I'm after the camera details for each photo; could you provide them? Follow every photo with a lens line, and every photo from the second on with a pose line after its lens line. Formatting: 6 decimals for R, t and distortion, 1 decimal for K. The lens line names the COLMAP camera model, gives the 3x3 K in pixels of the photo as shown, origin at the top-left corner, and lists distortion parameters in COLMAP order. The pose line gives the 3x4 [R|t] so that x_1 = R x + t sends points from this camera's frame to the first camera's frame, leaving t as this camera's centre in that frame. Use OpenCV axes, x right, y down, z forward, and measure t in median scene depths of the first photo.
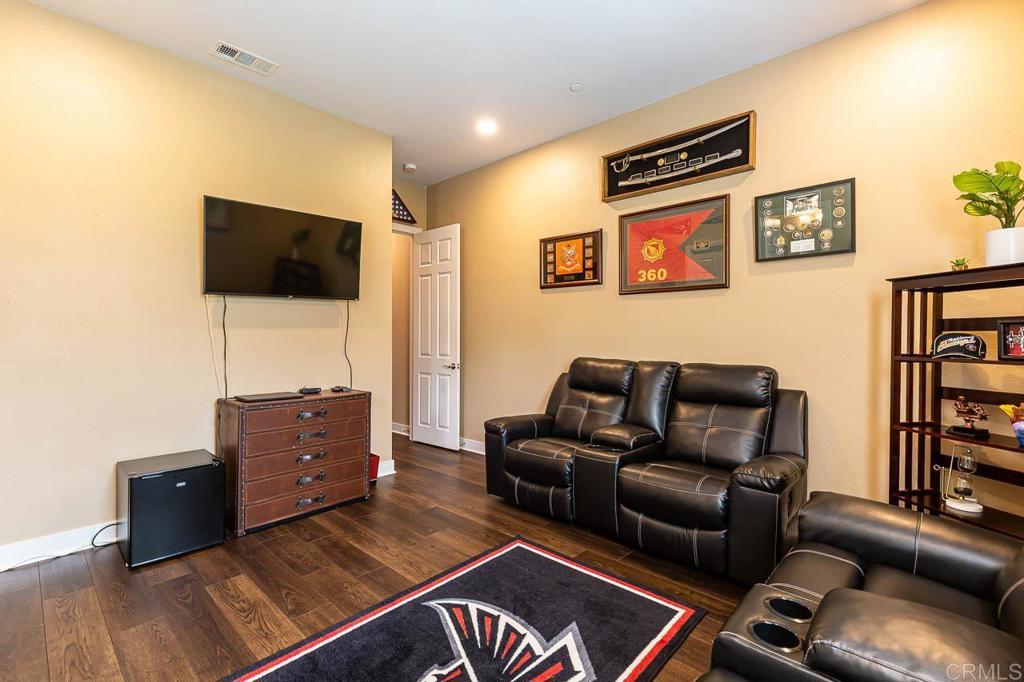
lens RADIAL K [[454.4, 0, 506.2], [0, 454.4, 339.7], [0, 0, 1]] dist [0.002890, -0.000310]
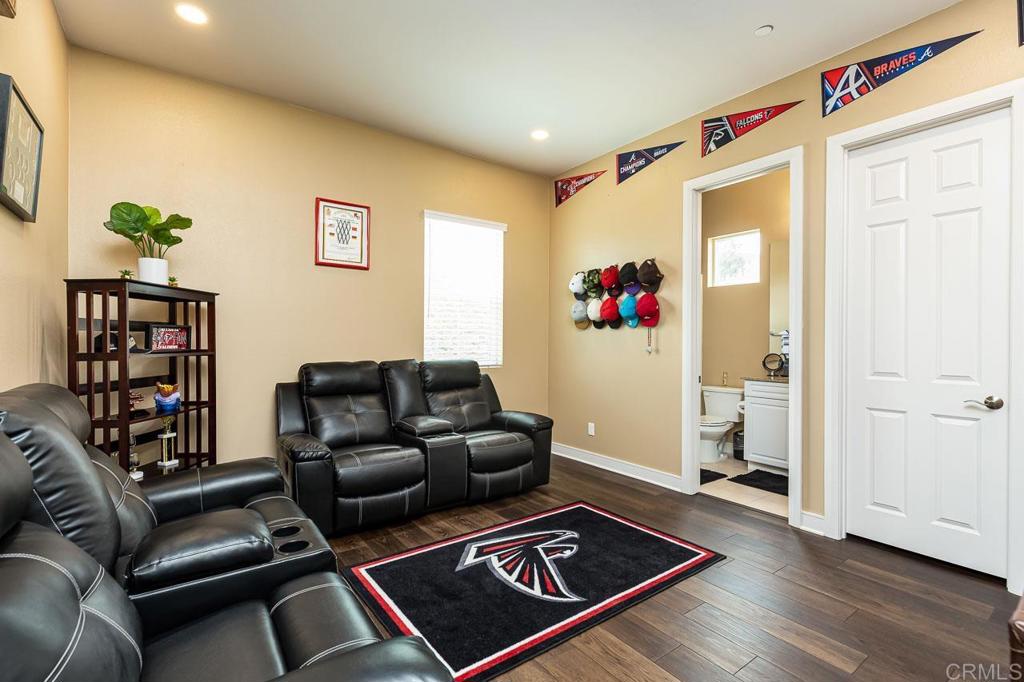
lens RADIAL K [[454.4, 0, 506.2], [0, 454.4, 339.7], [0, 0, 1]] dist [0.002890, -0.000310]
pose [[-0.981751, -0.003245, 0.190141, -0.216247], [-0.000616, 0.999903, 0.013886, -0.025233], [-0.190168, 0.013515, -0.981658, 2.189103]]
